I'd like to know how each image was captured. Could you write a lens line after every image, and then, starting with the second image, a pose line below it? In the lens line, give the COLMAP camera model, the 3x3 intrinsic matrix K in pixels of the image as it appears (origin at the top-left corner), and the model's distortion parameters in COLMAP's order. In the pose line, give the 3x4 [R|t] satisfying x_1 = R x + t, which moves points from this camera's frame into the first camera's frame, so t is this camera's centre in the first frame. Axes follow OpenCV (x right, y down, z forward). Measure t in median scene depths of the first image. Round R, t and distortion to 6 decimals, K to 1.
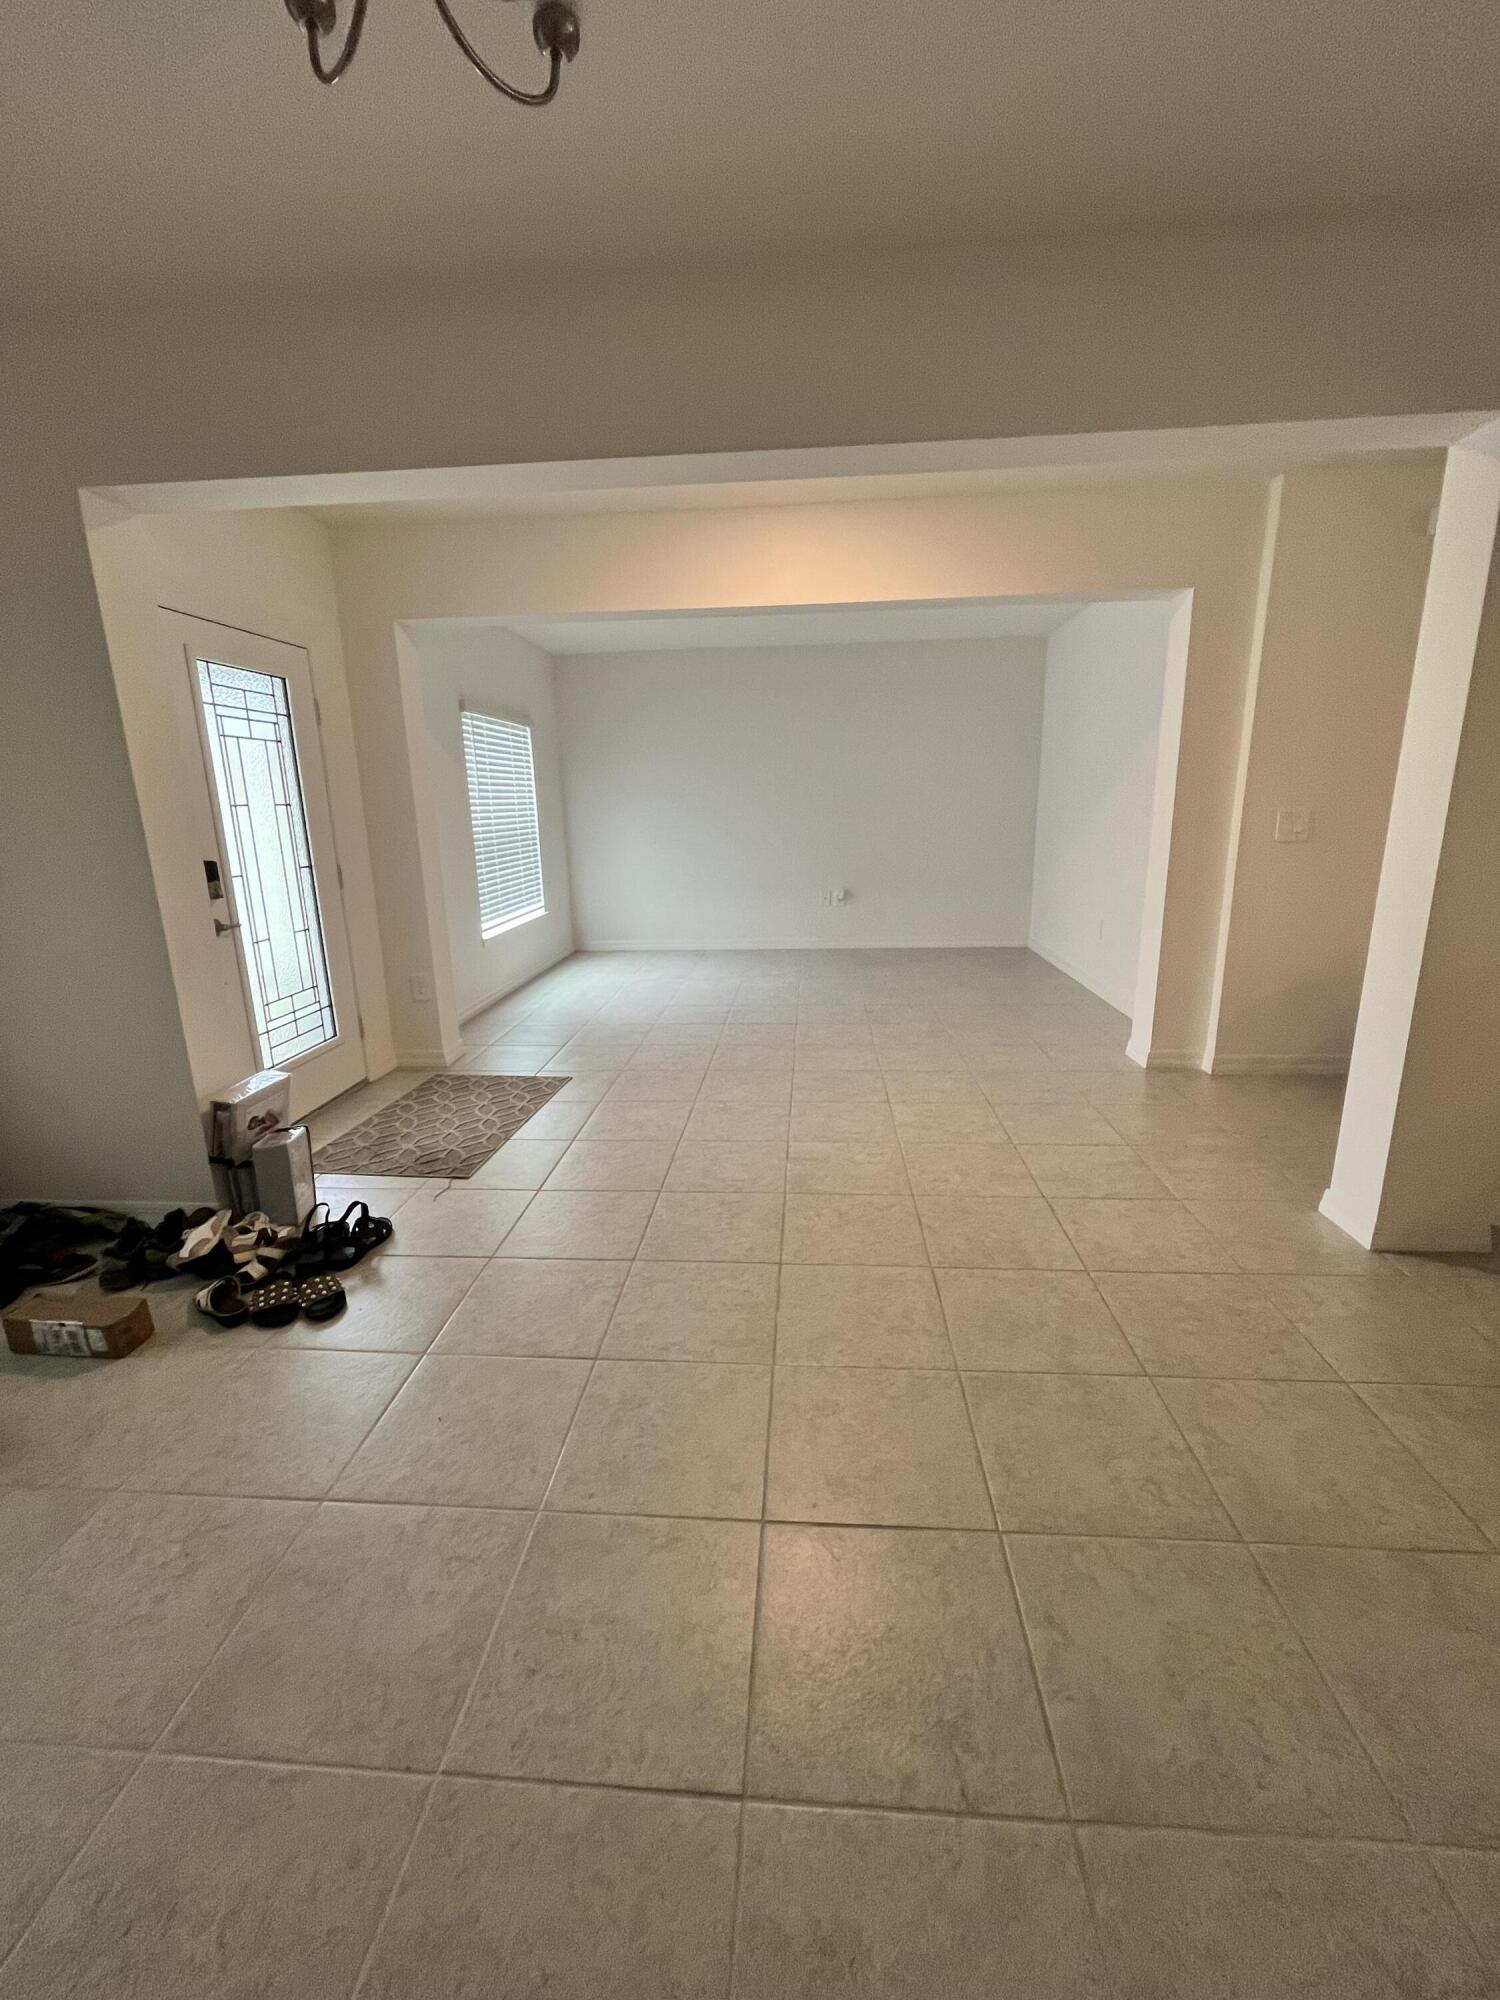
lens RADIAL K [[810.9, 0, 750.1], [0, 810.9, 994.1], [0, 0, 1]] dist [-0.005027, 0.000076]
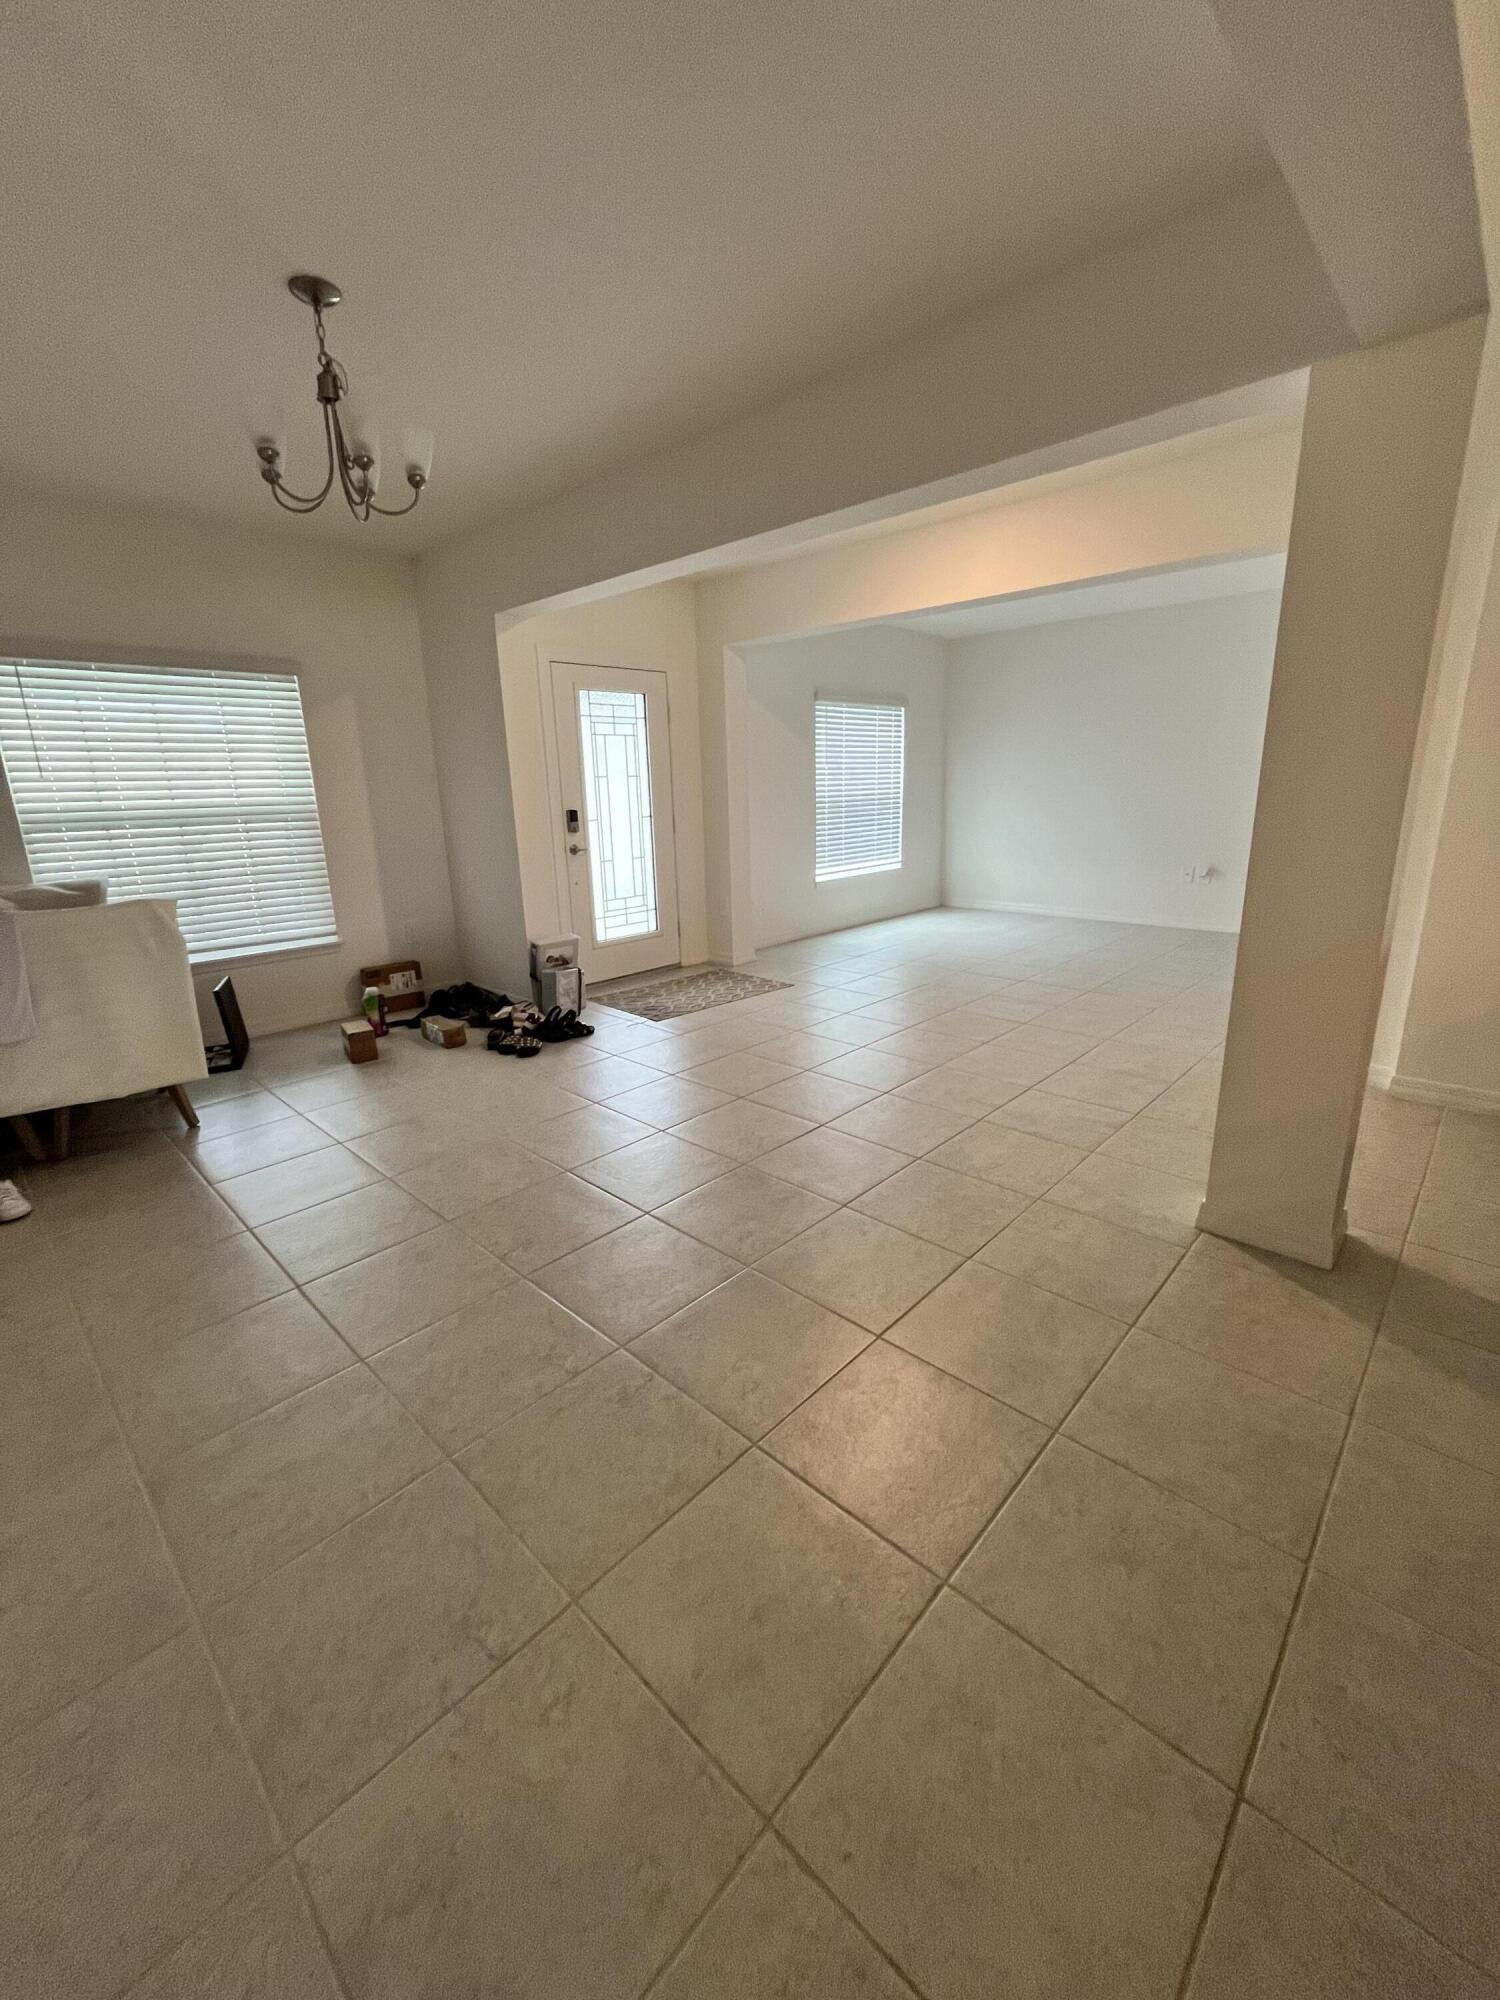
lens RADIAL K [[810.9, 0, 750.1], [0, 810.9, 994.1], [0, 0, 1]] dist [-0.005027, 0.000076]
pose [[0.775141, 0.163504, -0.610264, 0.661356], [-0.139664, 0.986380, 0.086876, 0.016245], [0.616158, 0.017890, 0.787420, -0.097521]]
